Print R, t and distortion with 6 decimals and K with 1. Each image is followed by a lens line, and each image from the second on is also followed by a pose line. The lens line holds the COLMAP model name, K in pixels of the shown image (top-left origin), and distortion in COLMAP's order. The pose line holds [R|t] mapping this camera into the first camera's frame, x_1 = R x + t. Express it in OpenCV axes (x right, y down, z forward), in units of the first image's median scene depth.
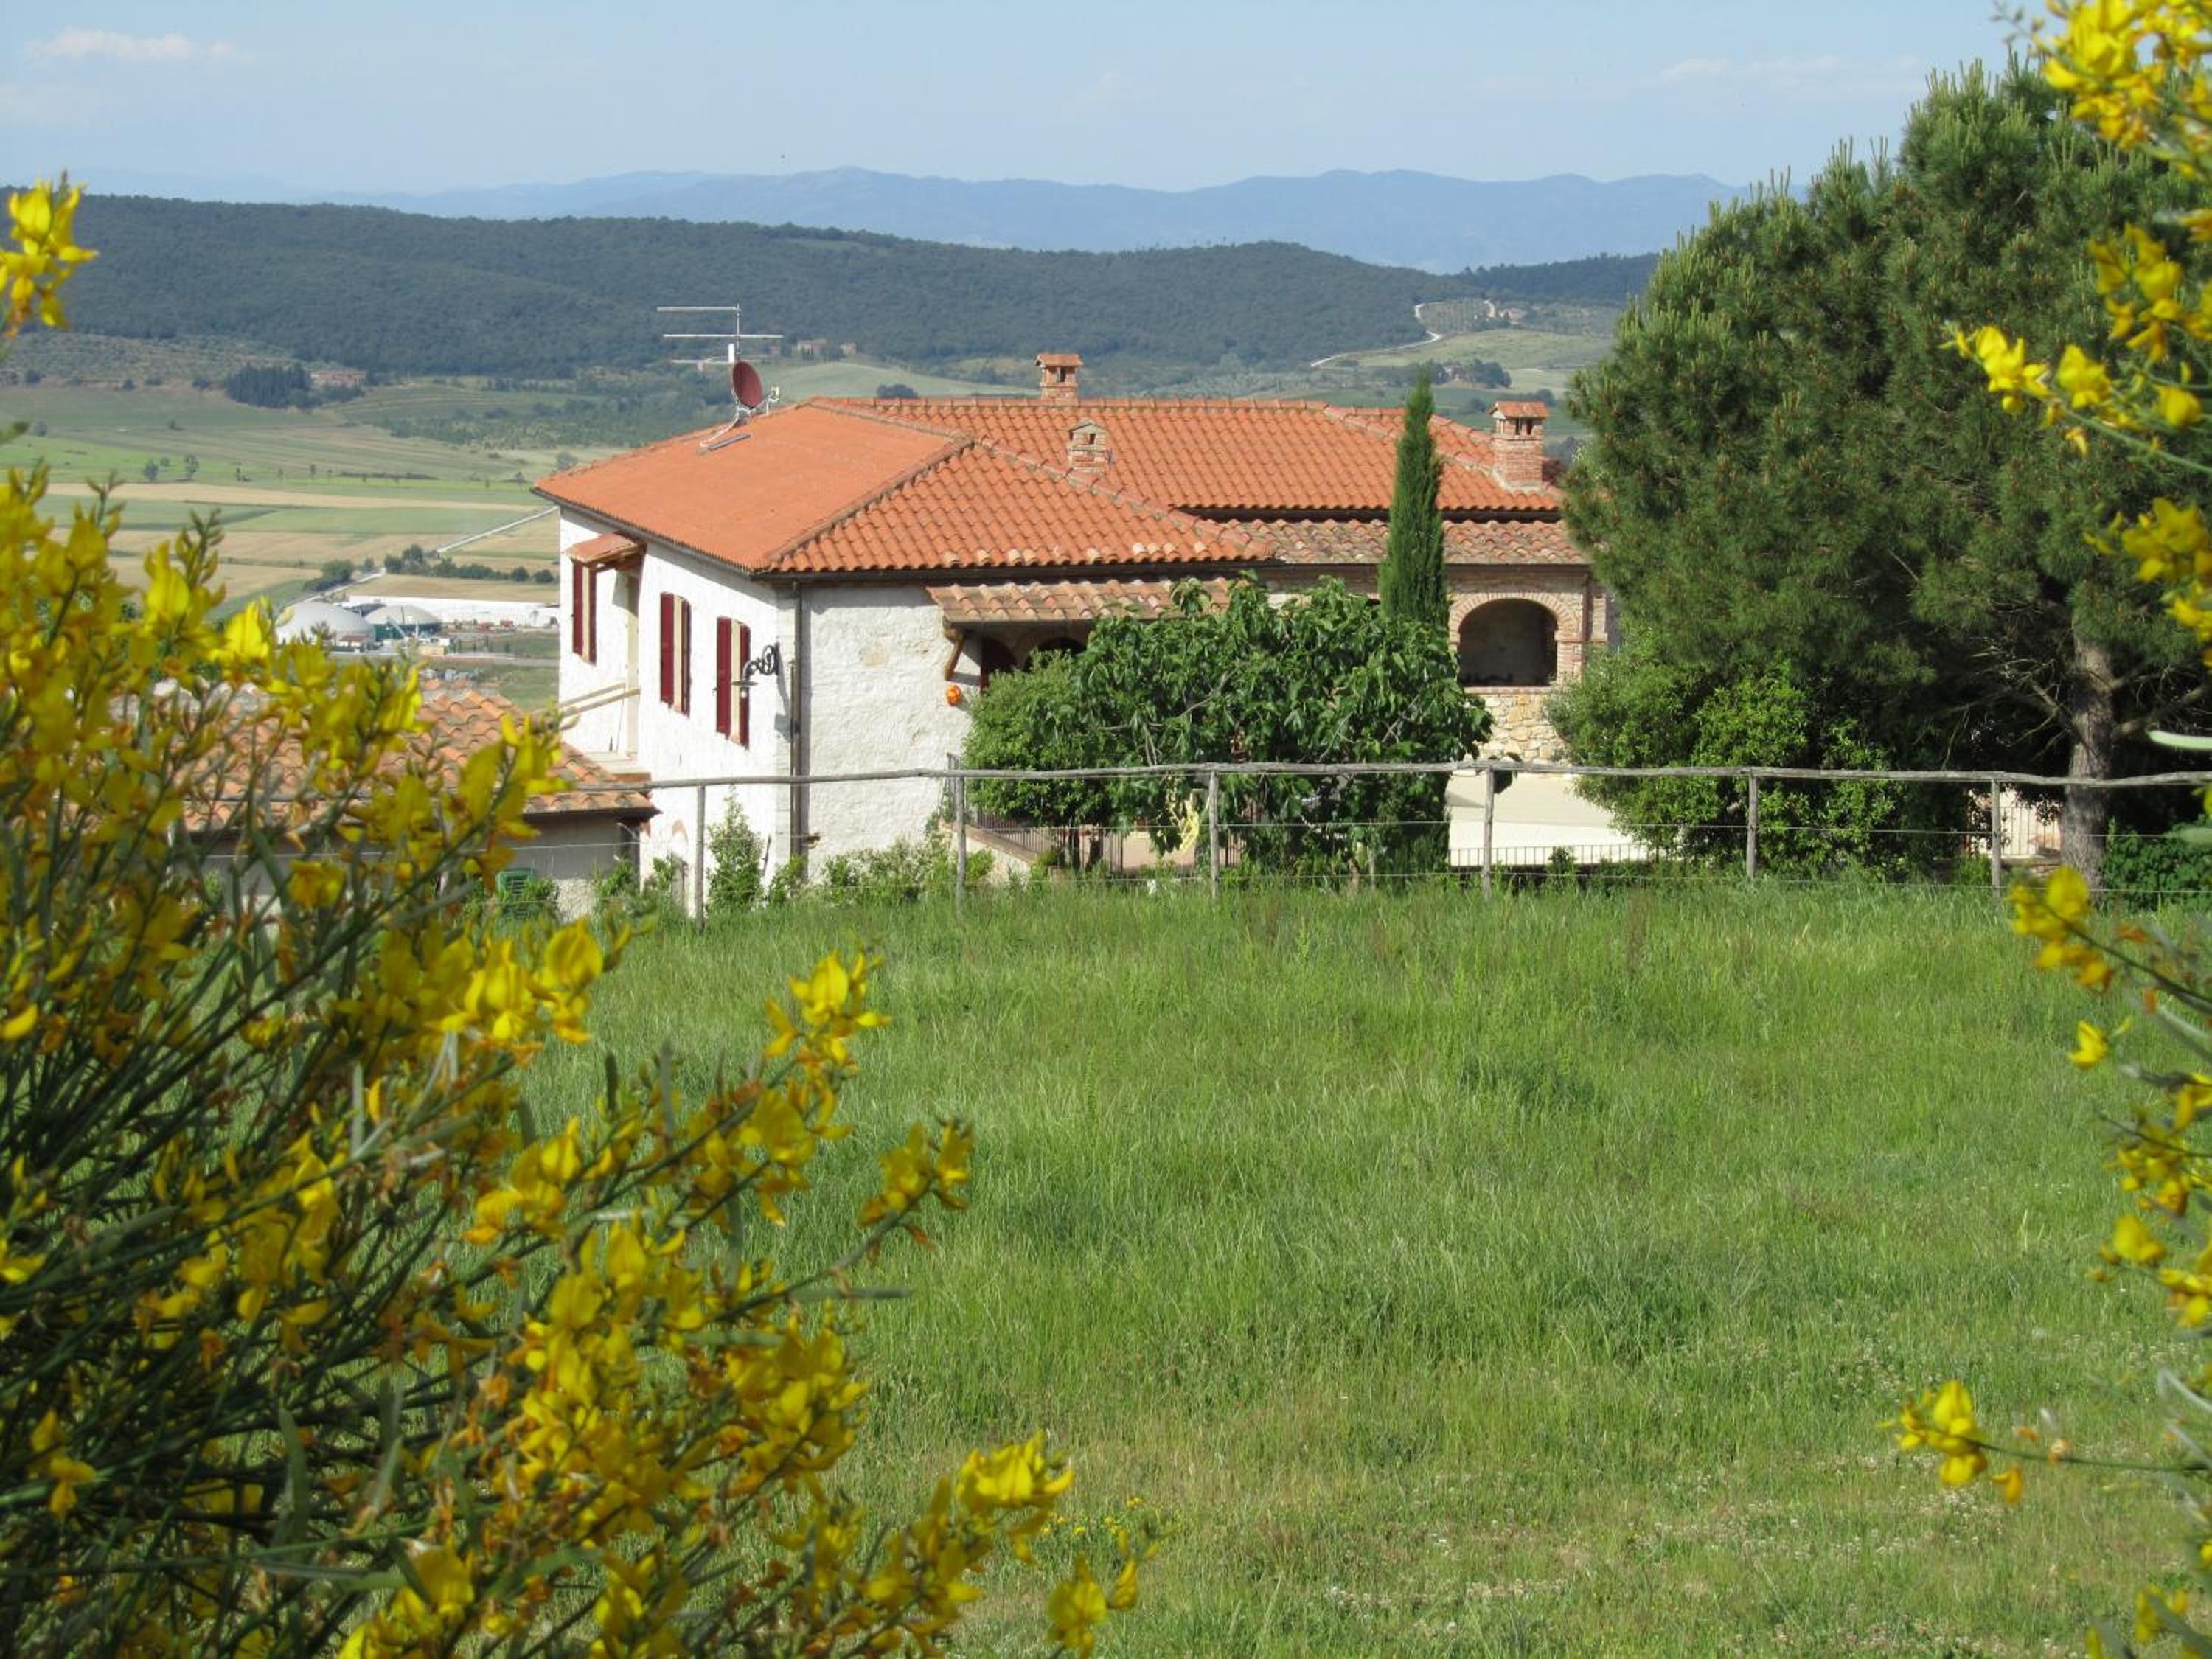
lens RADIAL K [[5578.1, 0, 1104.3], [0, 5578.1, 830.8], [0, 0, 1]] dist [-0.187820, 0.000000]
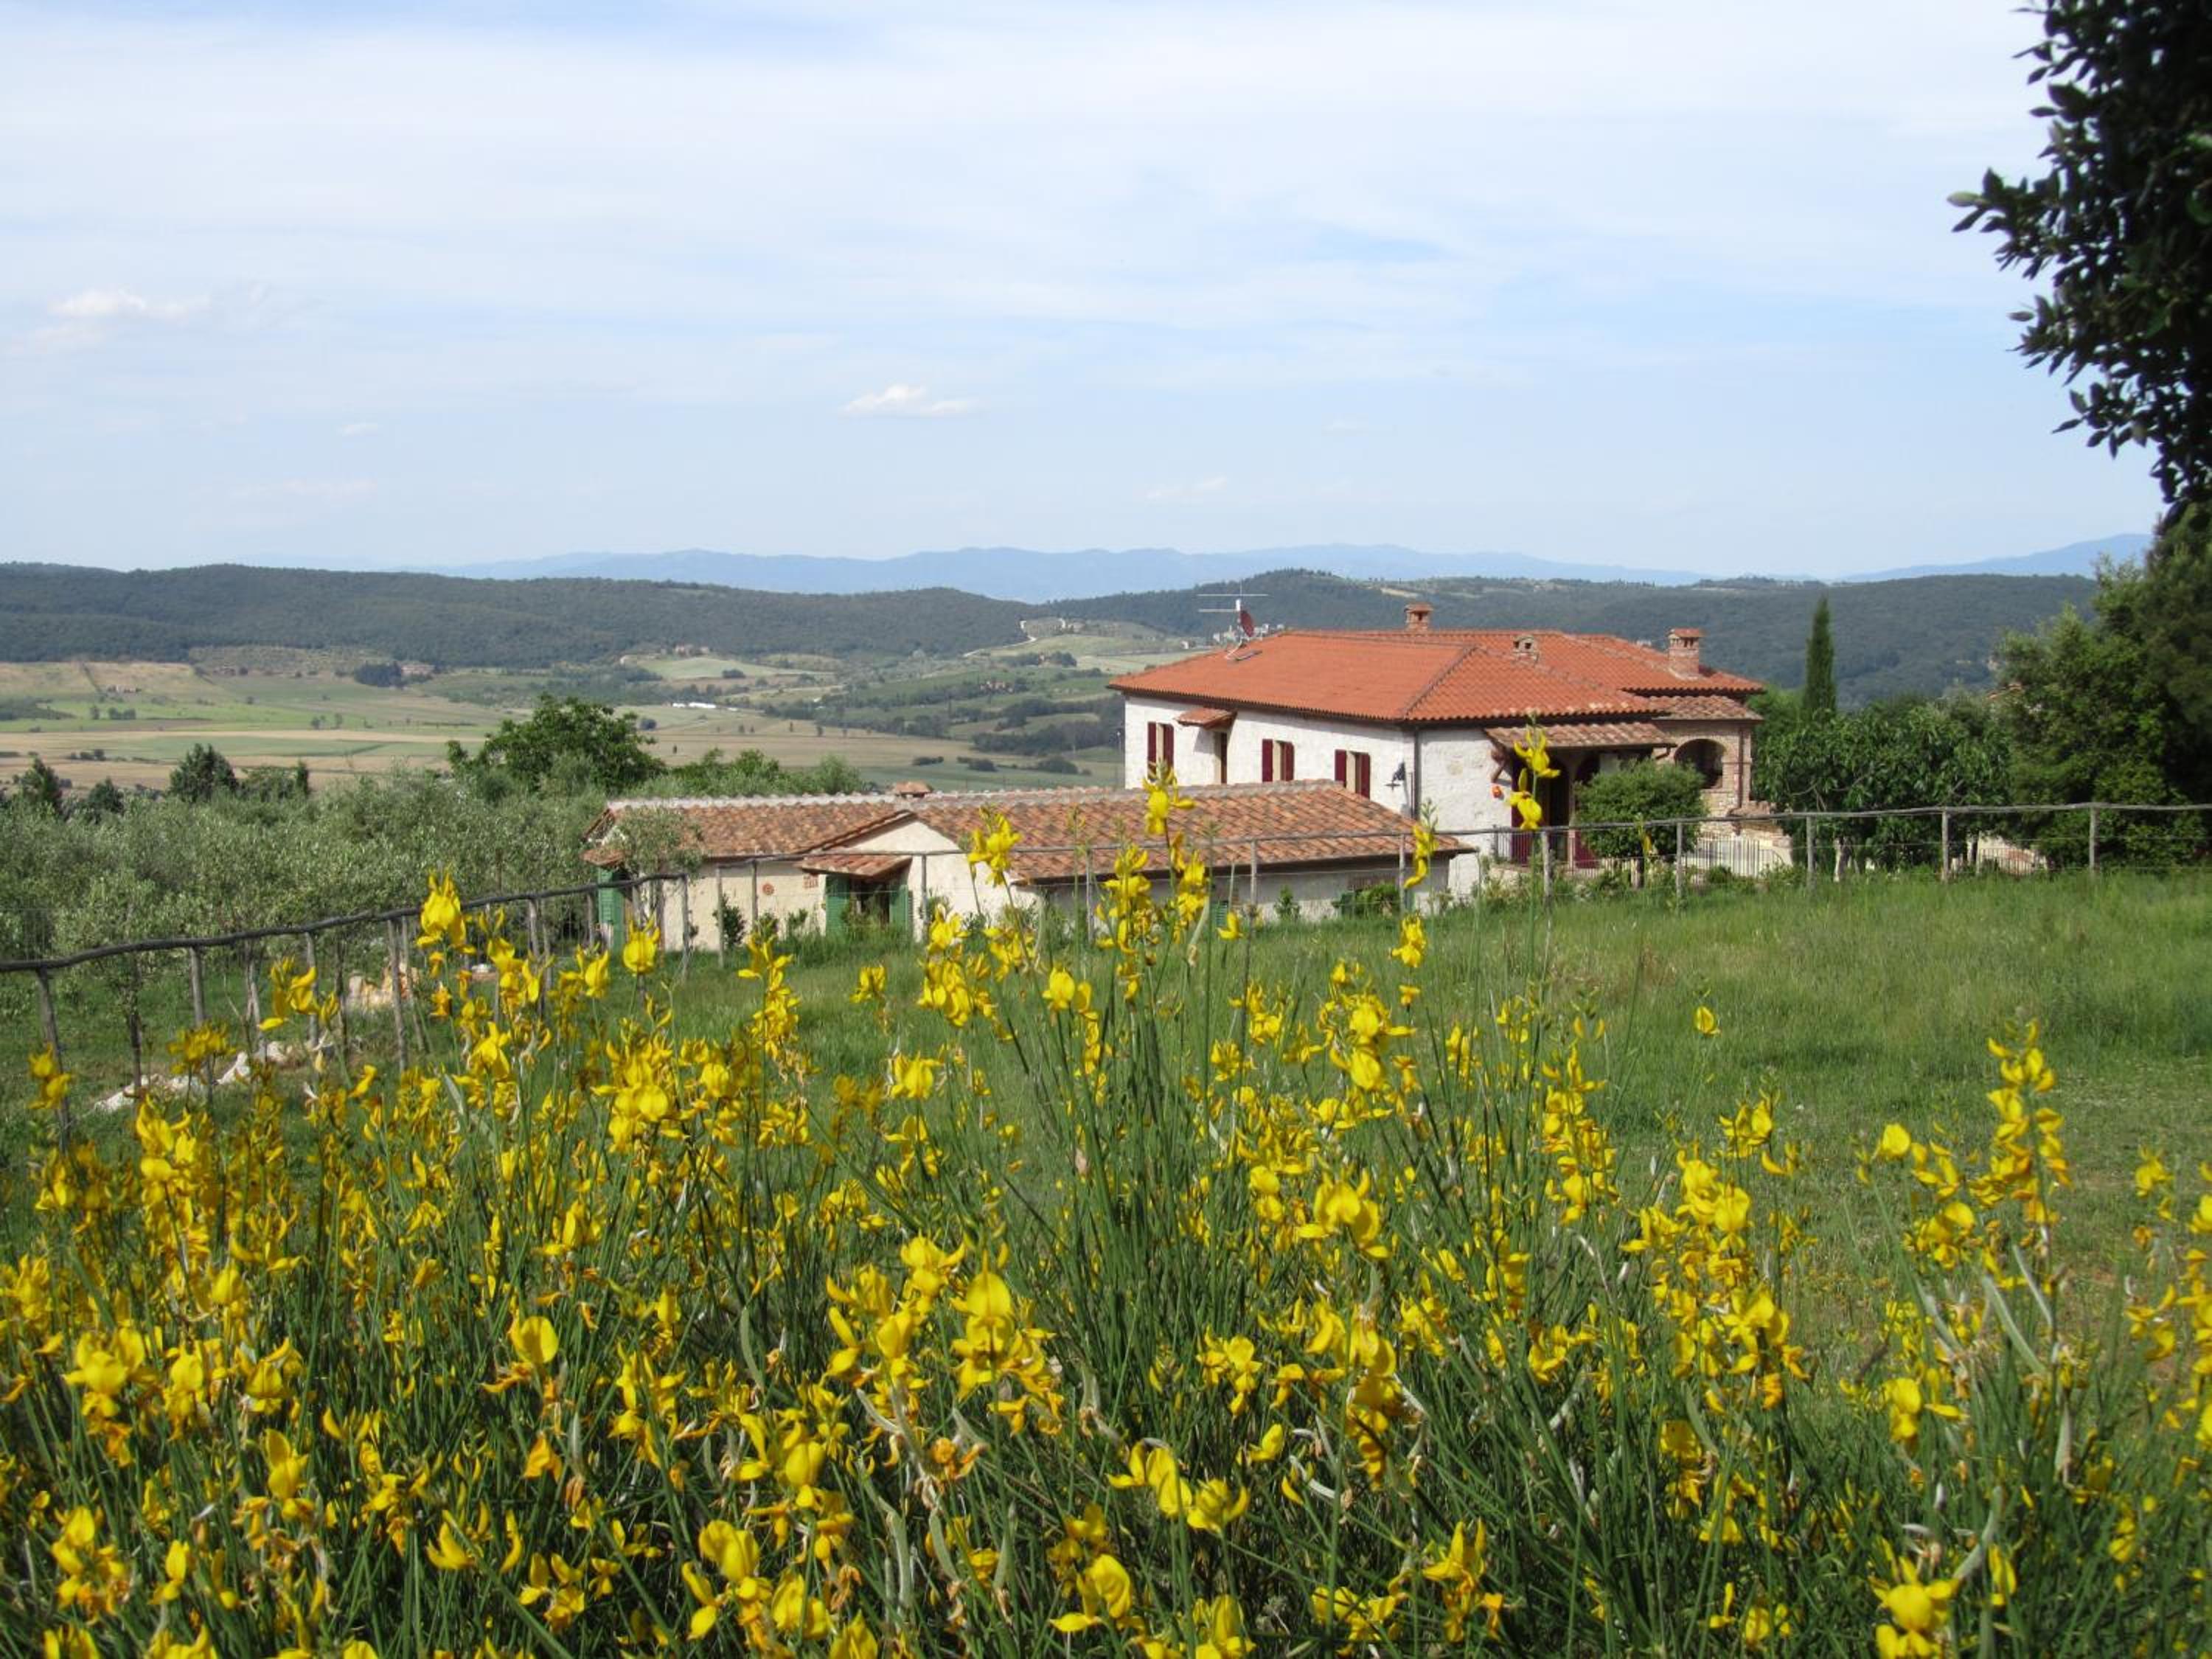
lens RADIAL K [[3108.1, 0, 1109.2], [0, 3108.1, 831.1], [0, 0, 1]] dist [-0.130716, 0.000000]
pose [[0.995241, -0.017188, 0.095920, -0.239721], [0.019865, 0.999437, -0.027025, 0.011741], [-0.095401, 0.028802, 0.995022, 0.051635]]
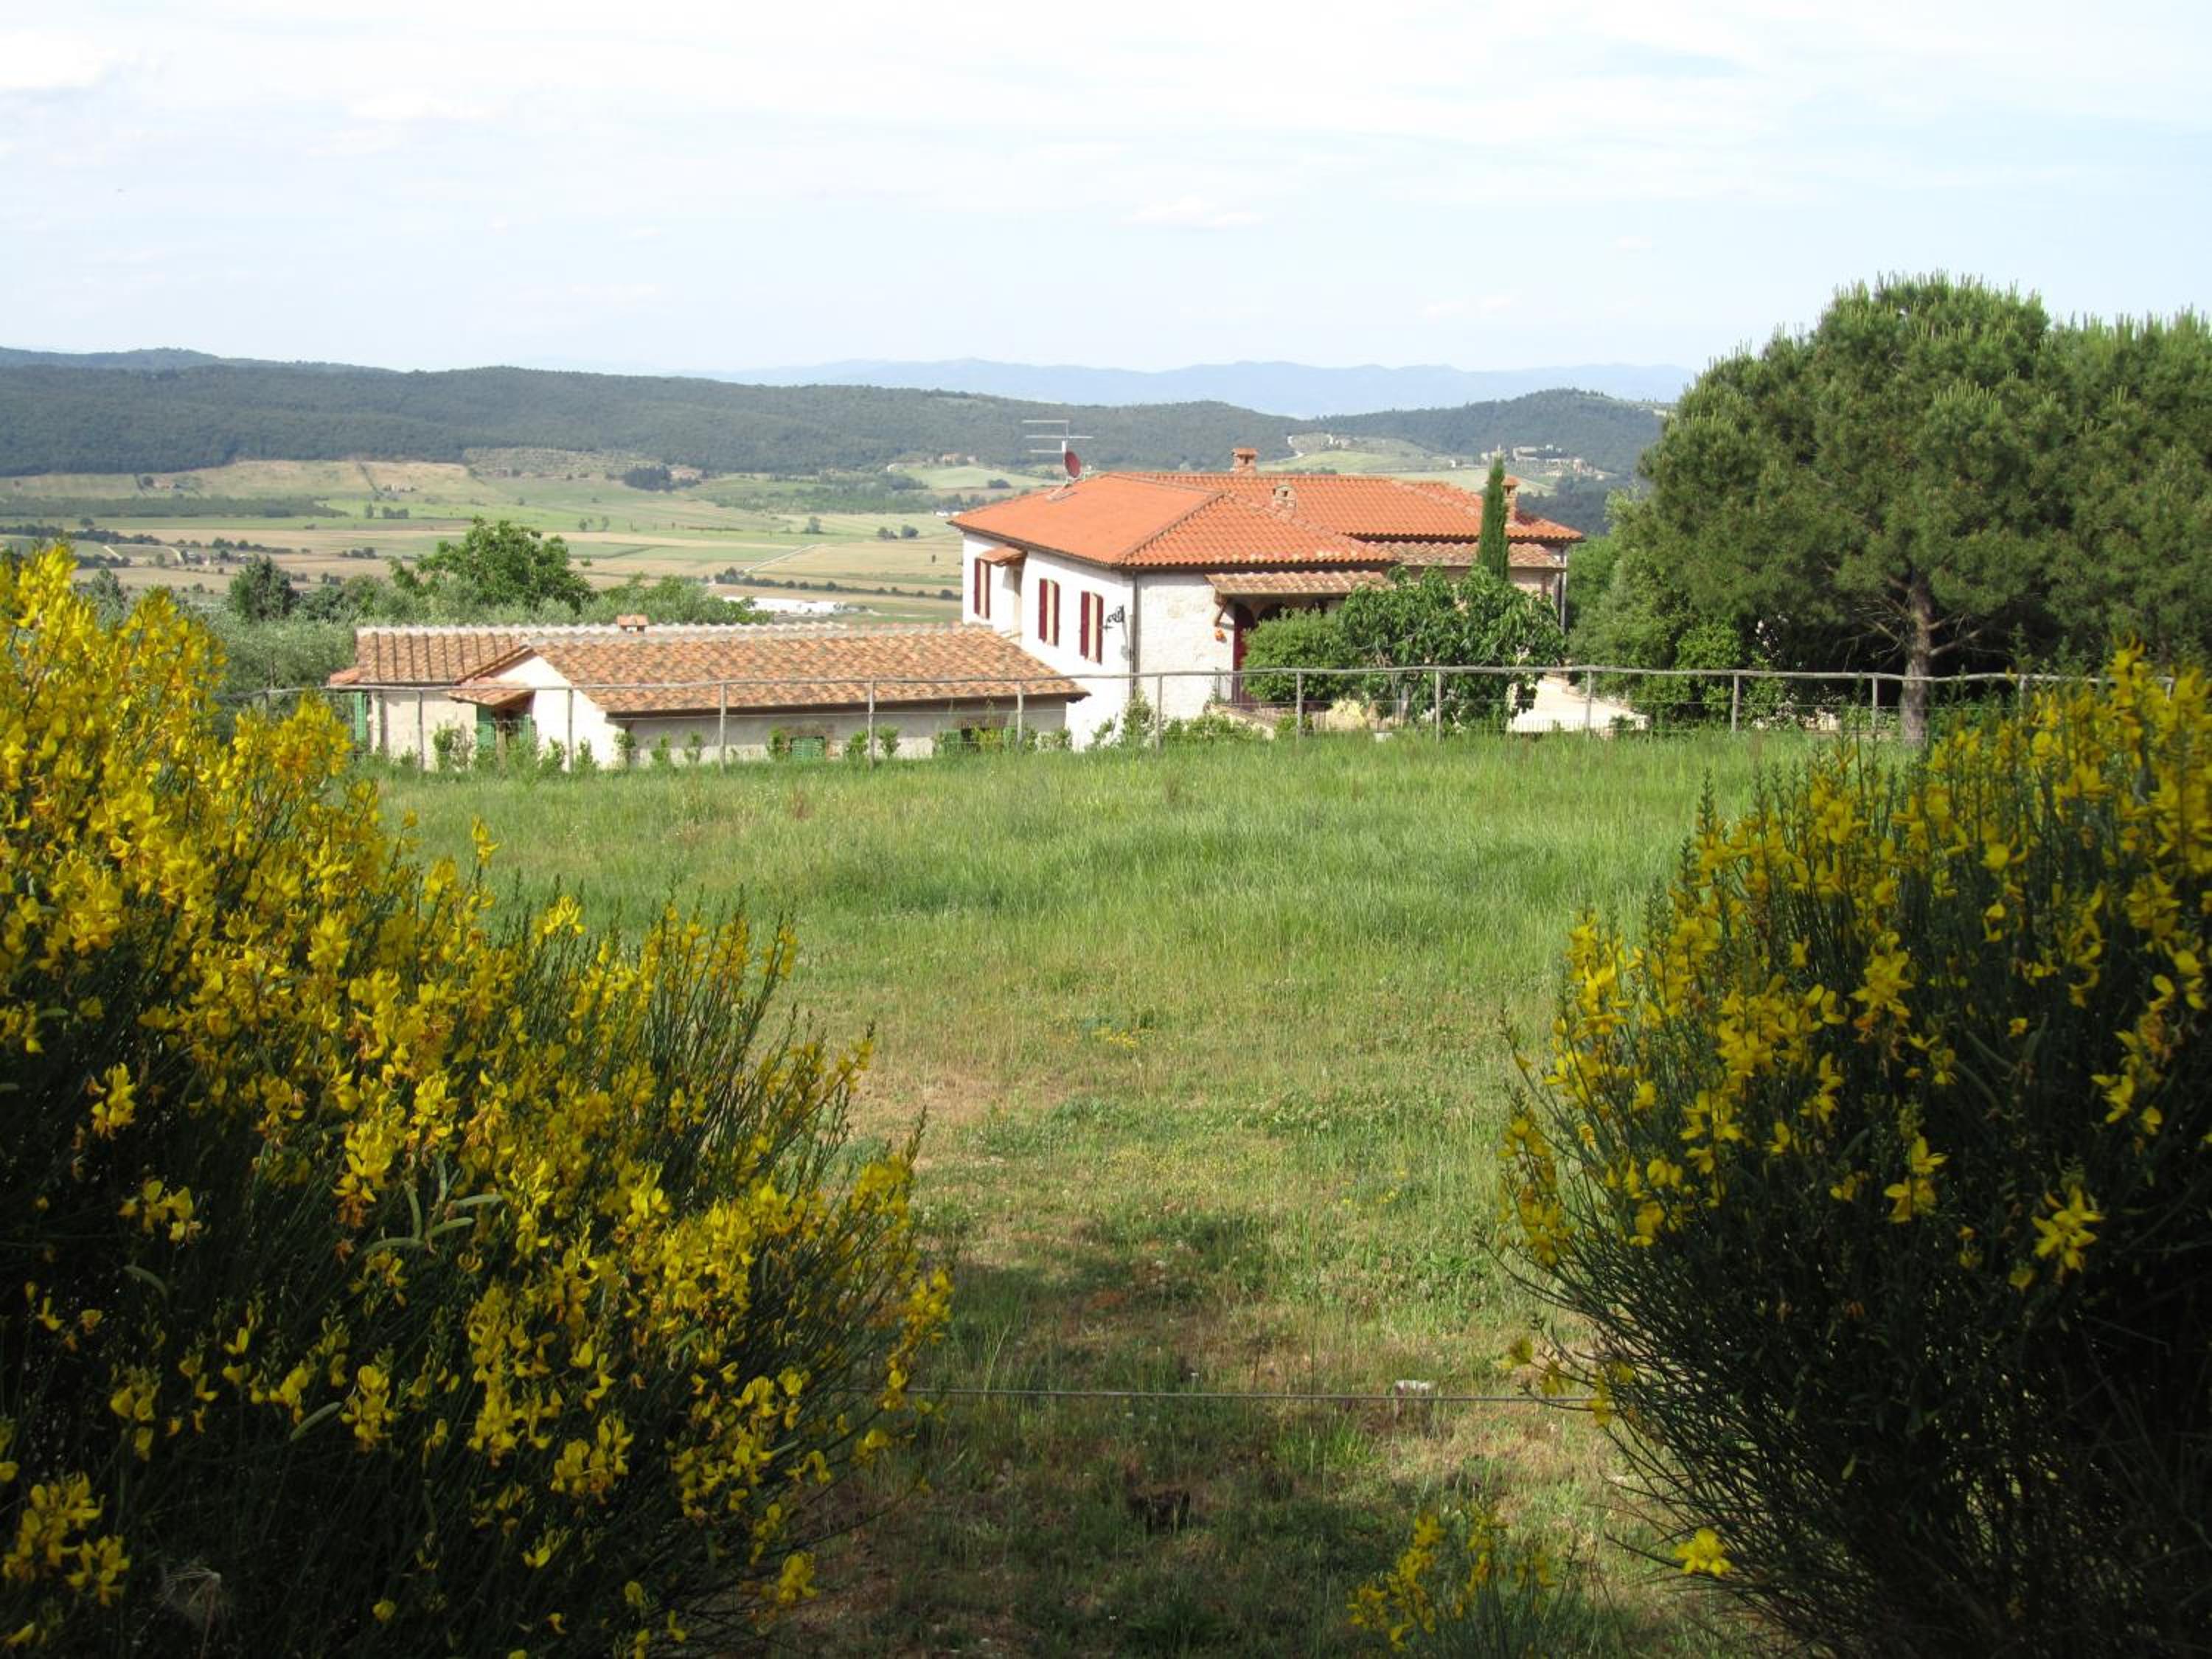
lens RADIAL K [[3108.1, 0, 1097.8], [0, 3108.1, 825.1], [0, 0, 1]] dist [-0.130716, 0.000000]
pose [[0.999982, 0.005949, -0.001058, -0.064700], [-0.005914, 0.999520, 0.030404, 0.006840], [0.001238, -0.030397, 0.999537, -0.004362]]
